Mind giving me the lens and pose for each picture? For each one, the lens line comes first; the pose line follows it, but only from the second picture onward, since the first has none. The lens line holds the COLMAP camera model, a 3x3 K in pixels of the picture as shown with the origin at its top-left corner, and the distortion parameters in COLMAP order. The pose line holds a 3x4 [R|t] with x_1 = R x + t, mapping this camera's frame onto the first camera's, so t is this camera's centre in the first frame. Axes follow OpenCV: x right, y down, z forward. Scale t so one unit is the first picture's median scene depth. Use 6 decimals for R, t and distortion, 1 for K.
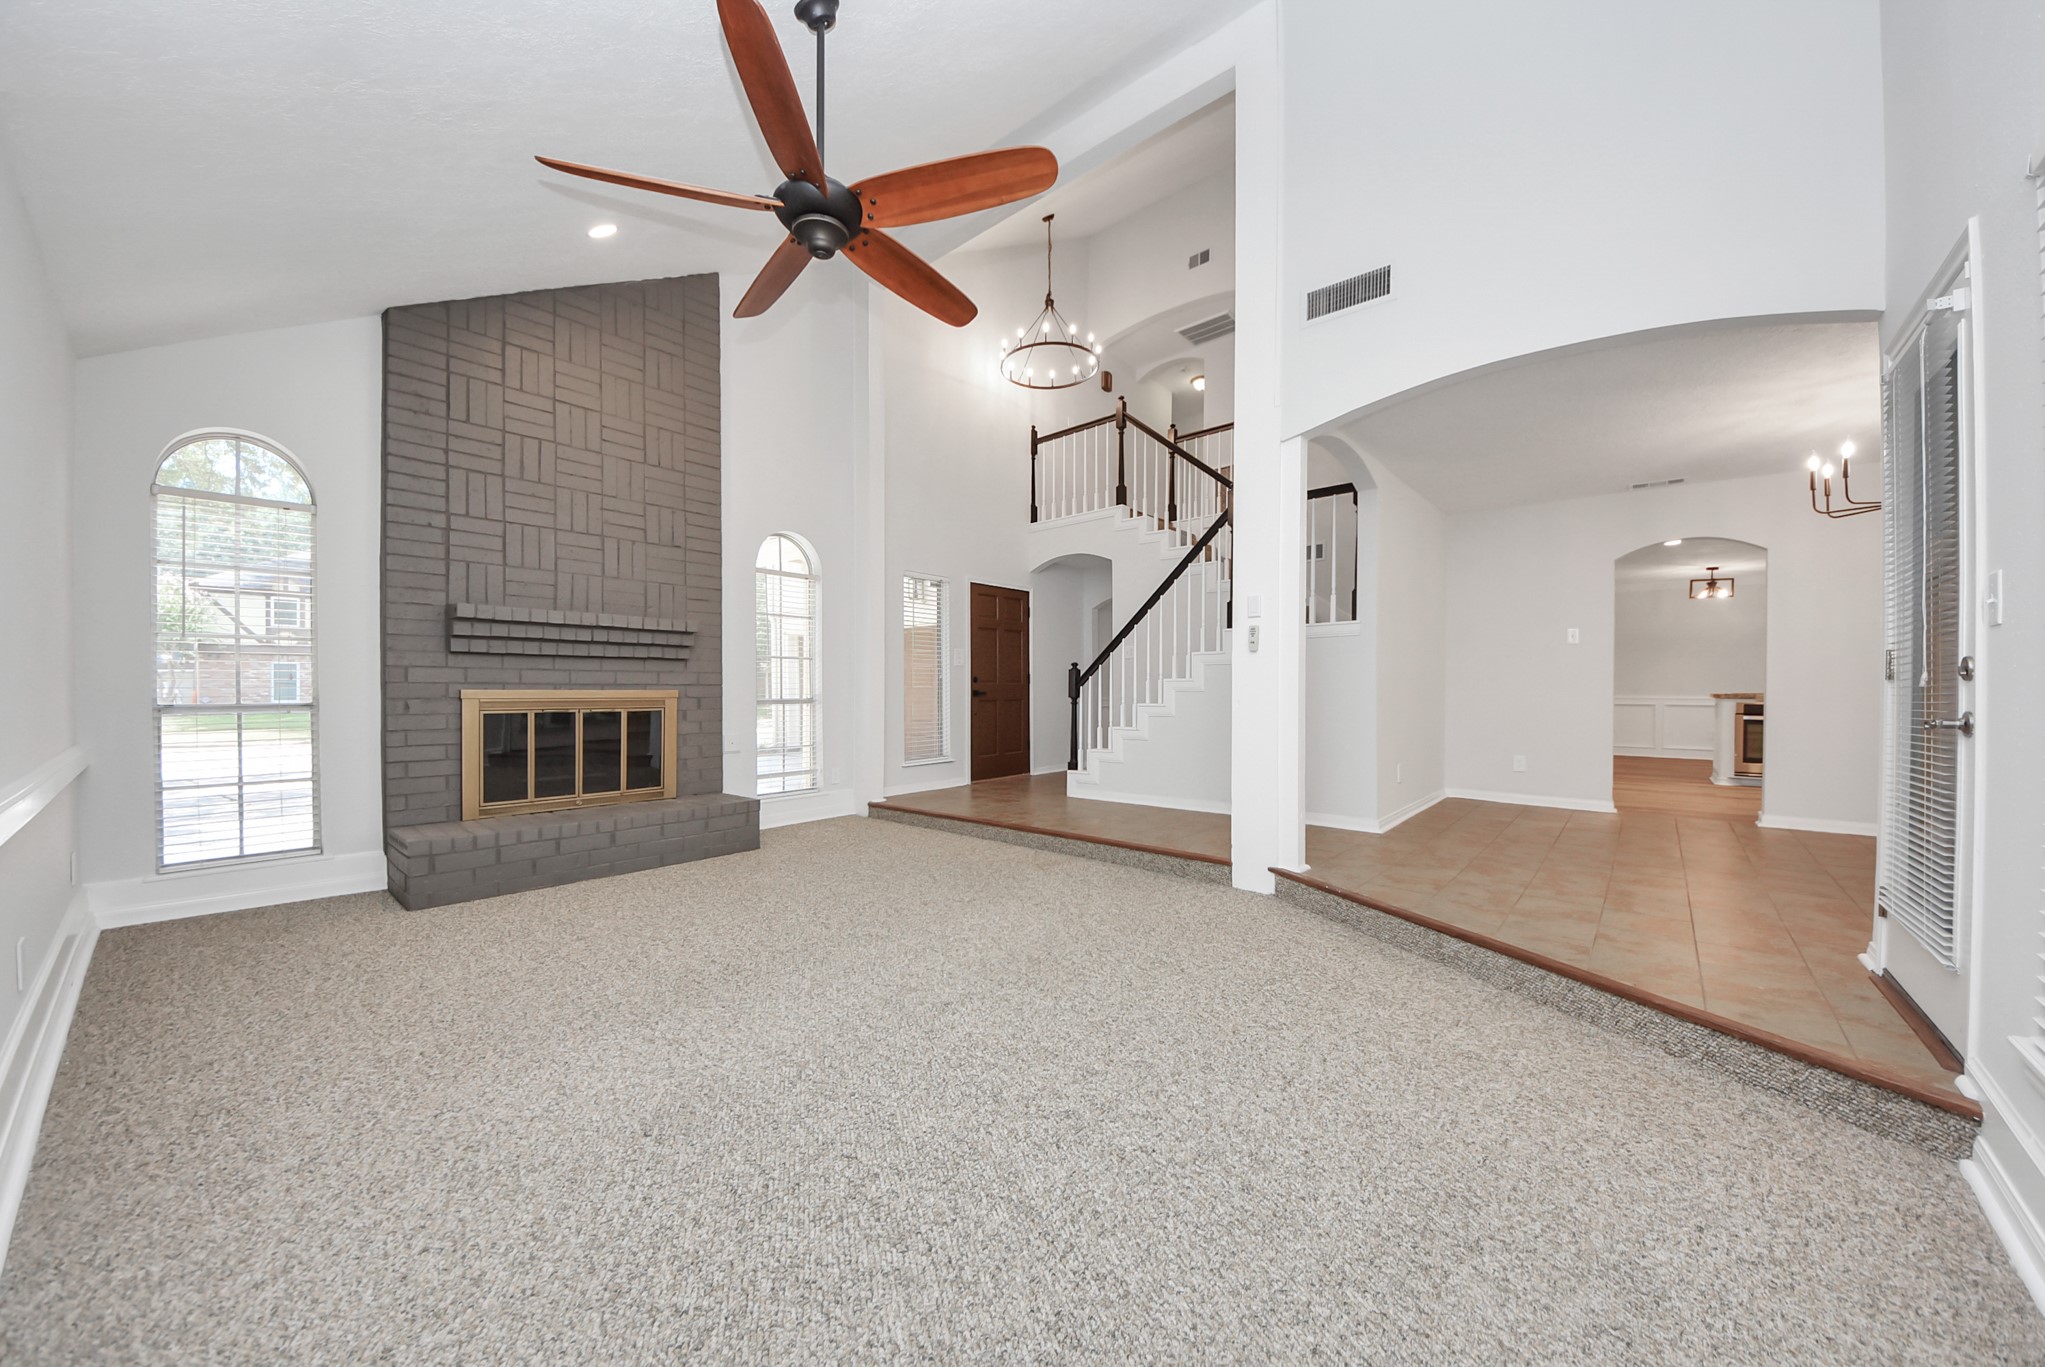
lens RADIAL K [[728.0, 0, 1040.5], [0, 728.0, 688.2], [0, 0, 1]] dist [0.042335, -0.029913]
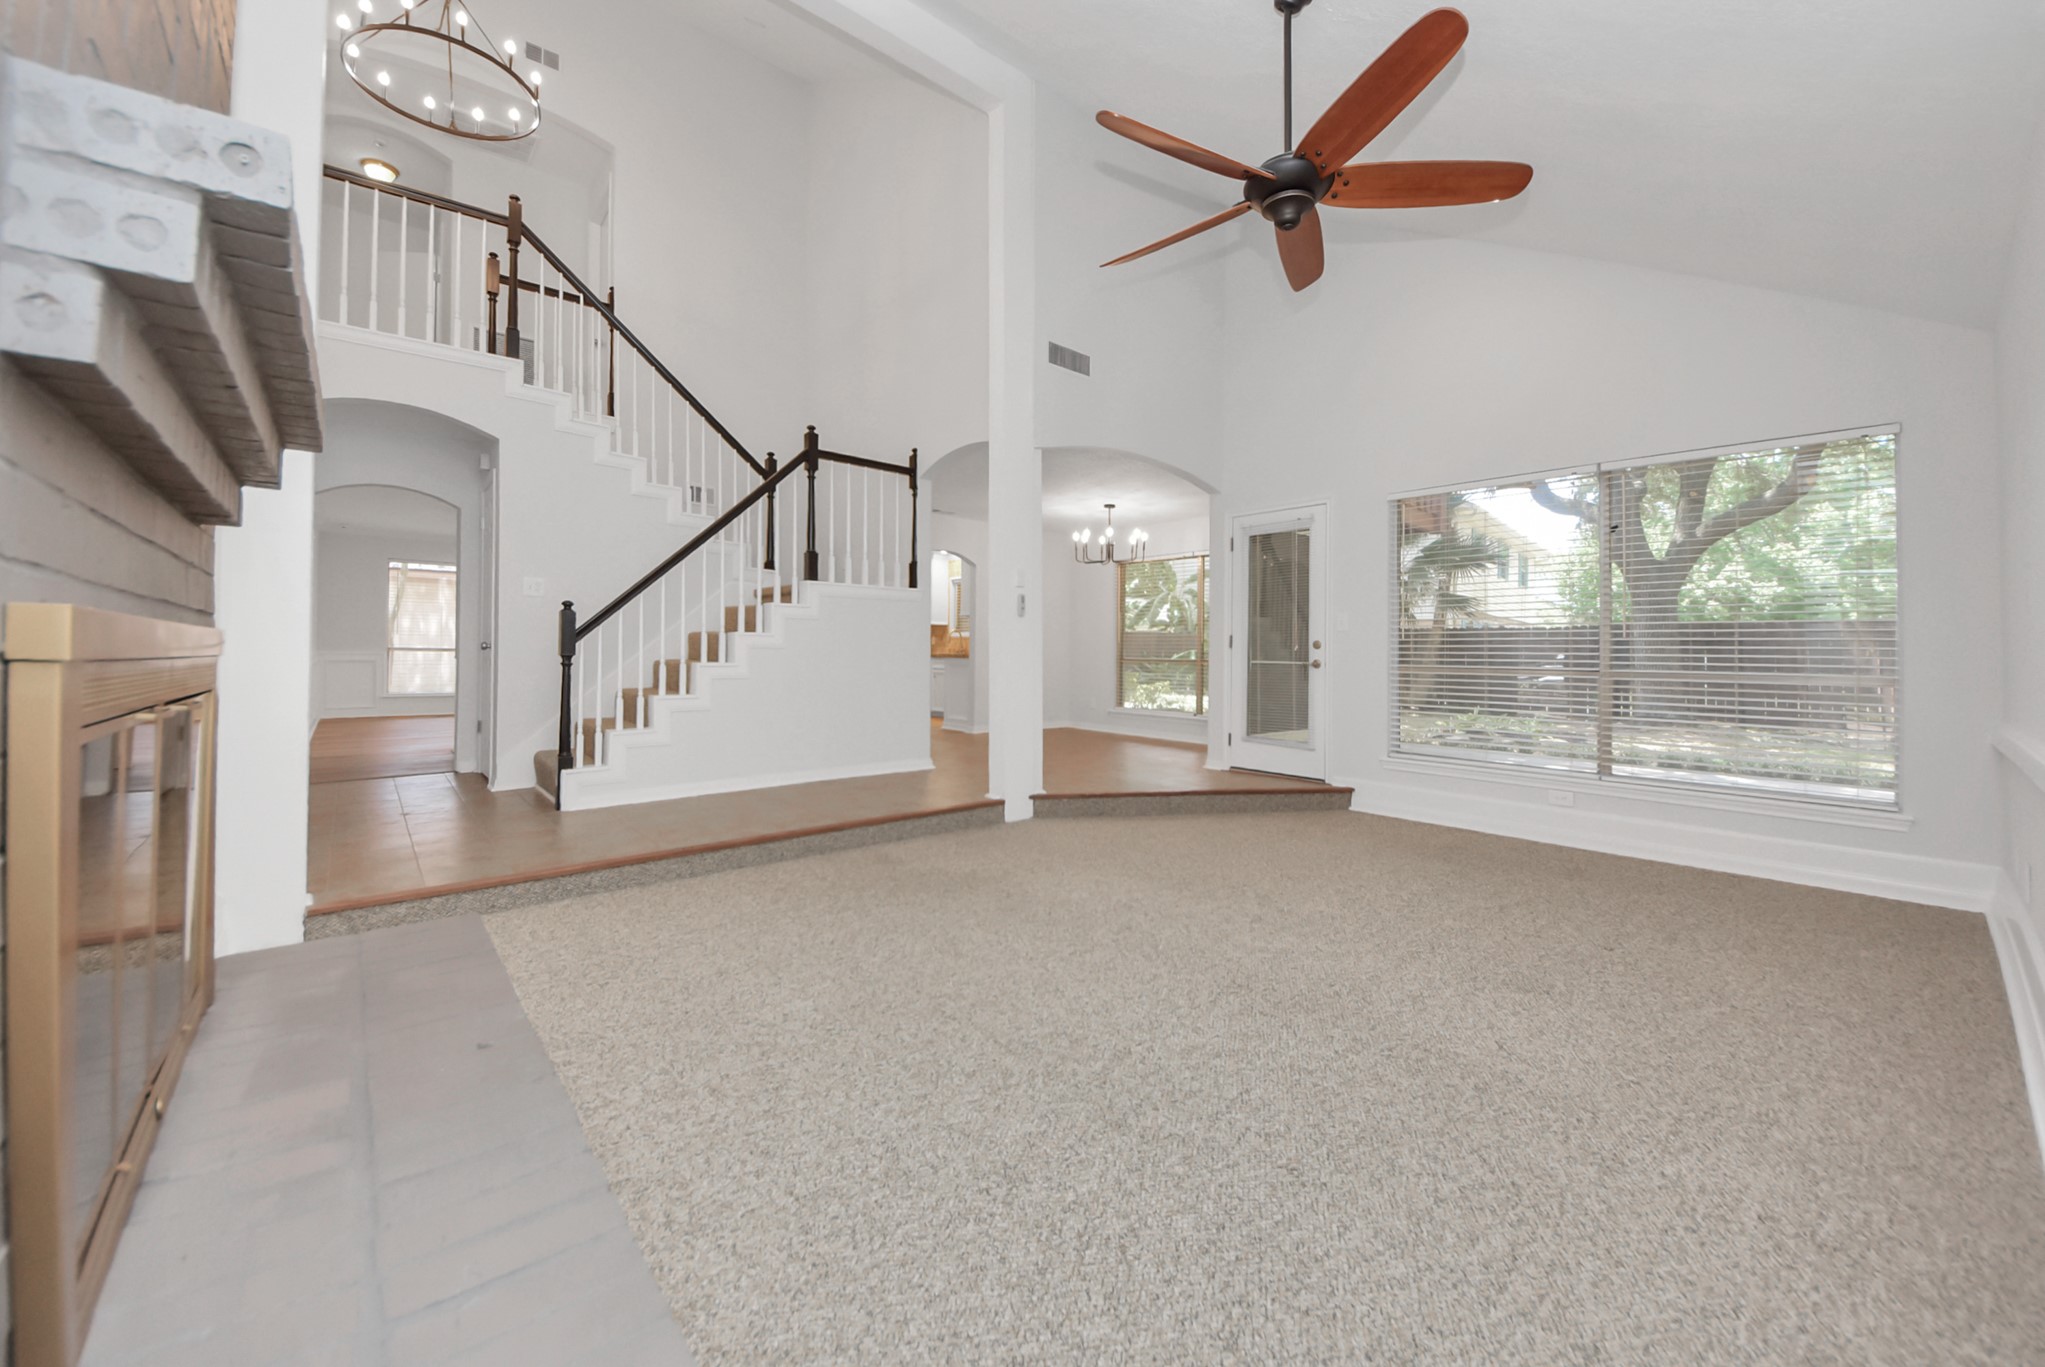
lens RADIAL K [[799.6, 0, 1016.8], [0, 799.6, 663.5], [0, 0, 1]] dist [-0.002418, -0.000157]
pose [[0.153616, -0.014459, 0.988025, -0.602826], [-0.010204, 0.999816, 0.016218, 0.004089], [-0.988078, -0.012573, 0.153441, 0.503663]]
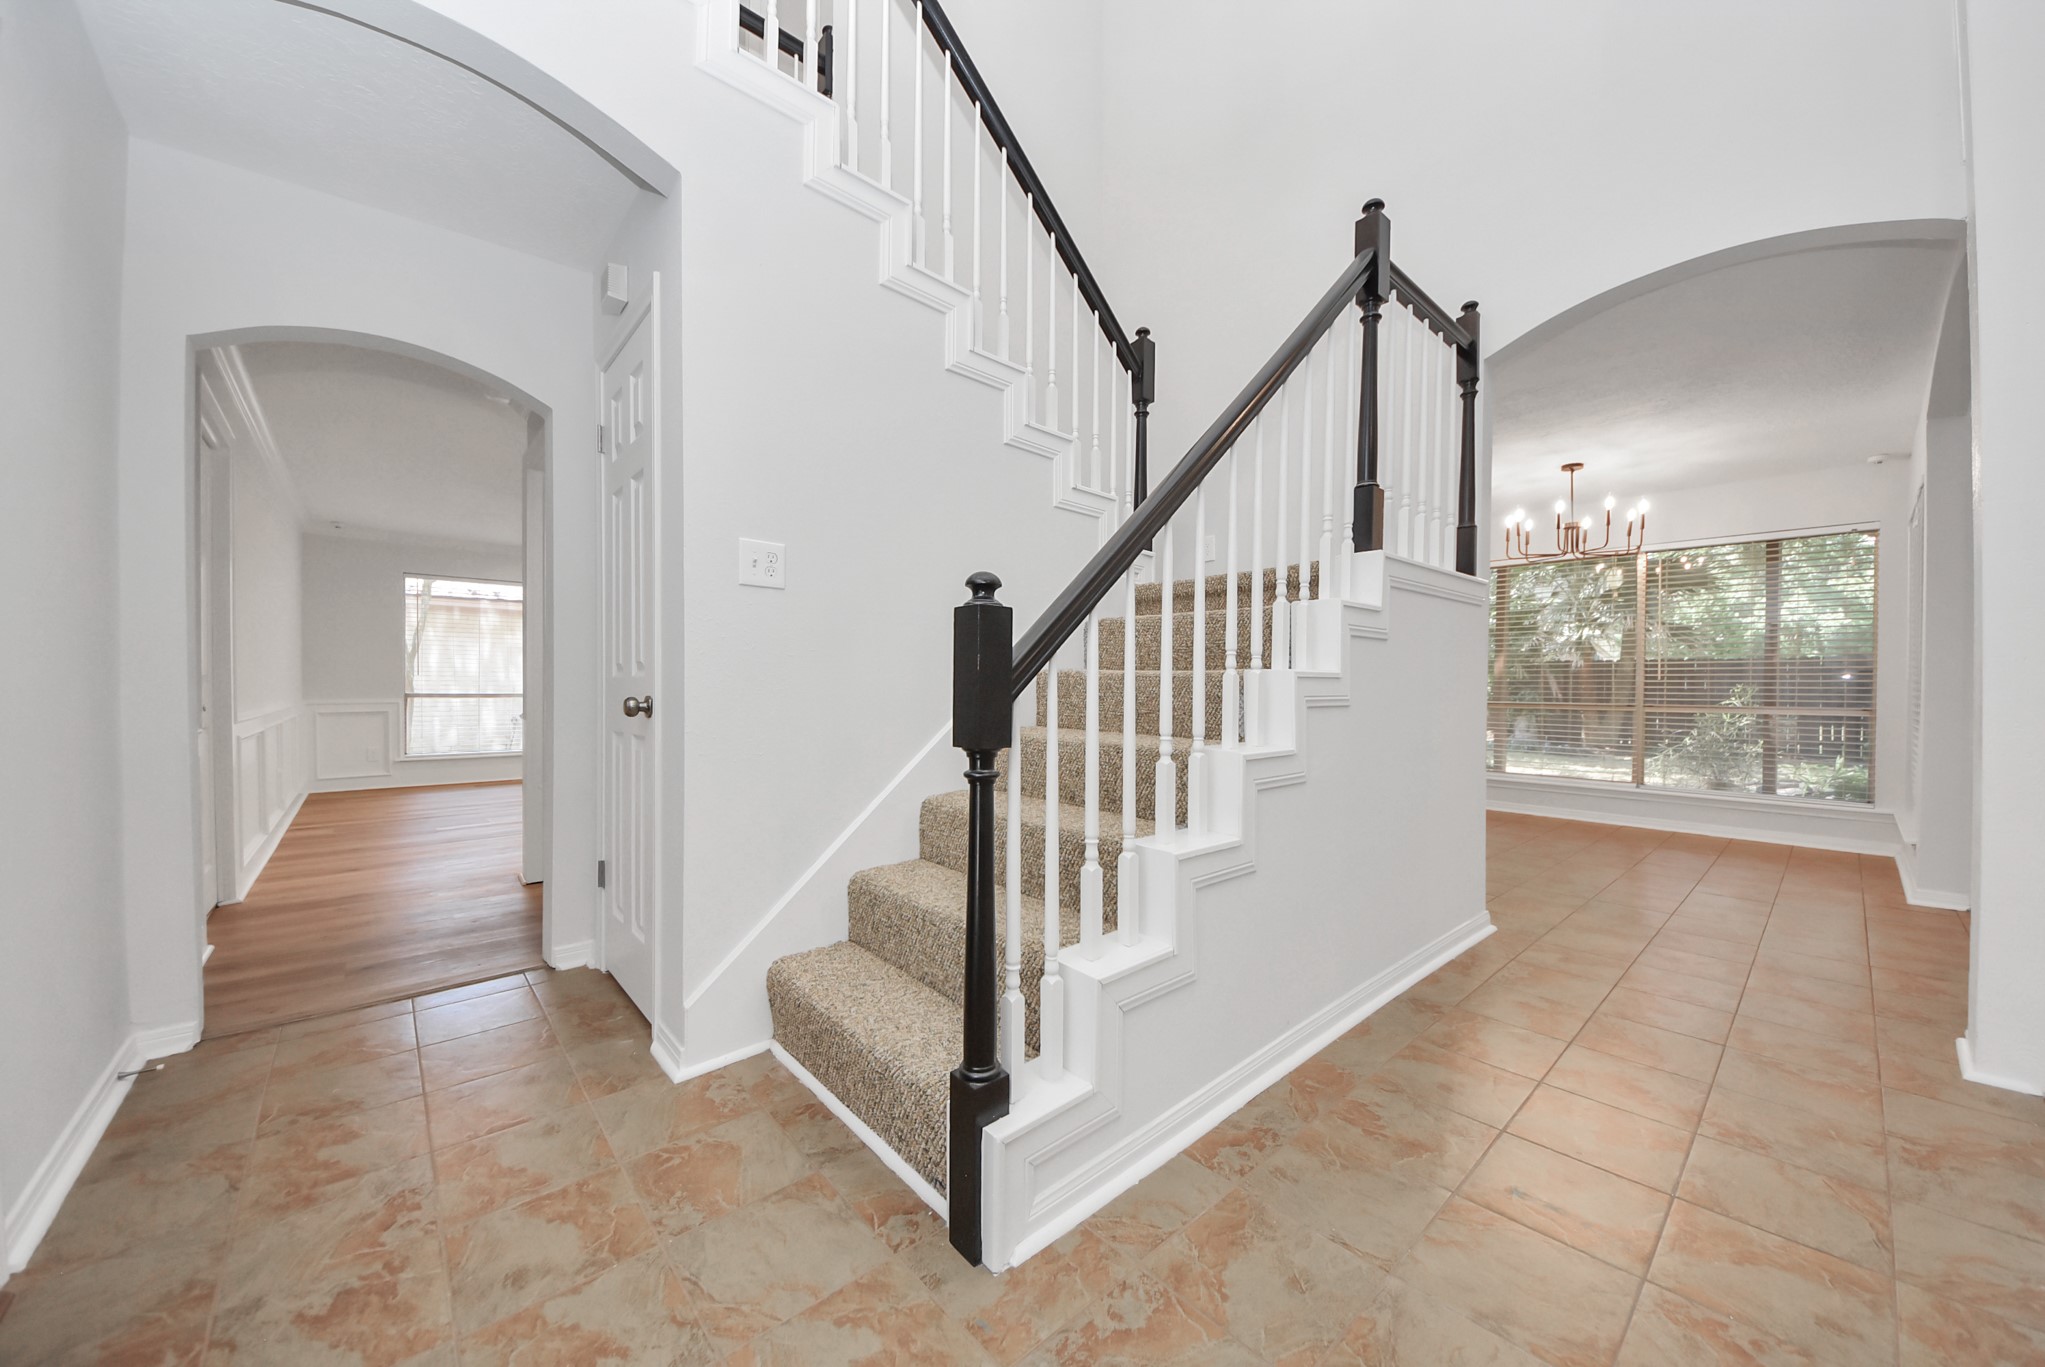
lens RADIAL K [[728.0, 0, 1040.5], [0, 728.0, 688.2], [0, 0, 1]] dist [0.042335, -0.029913]
pose [[0.114299, -0.007453, 0.993418, -0.154286], [0.003531, 0.999969, 0.007096, -0.005432], [-0.993440, 0.002696, 0.114322, 0.976143]]
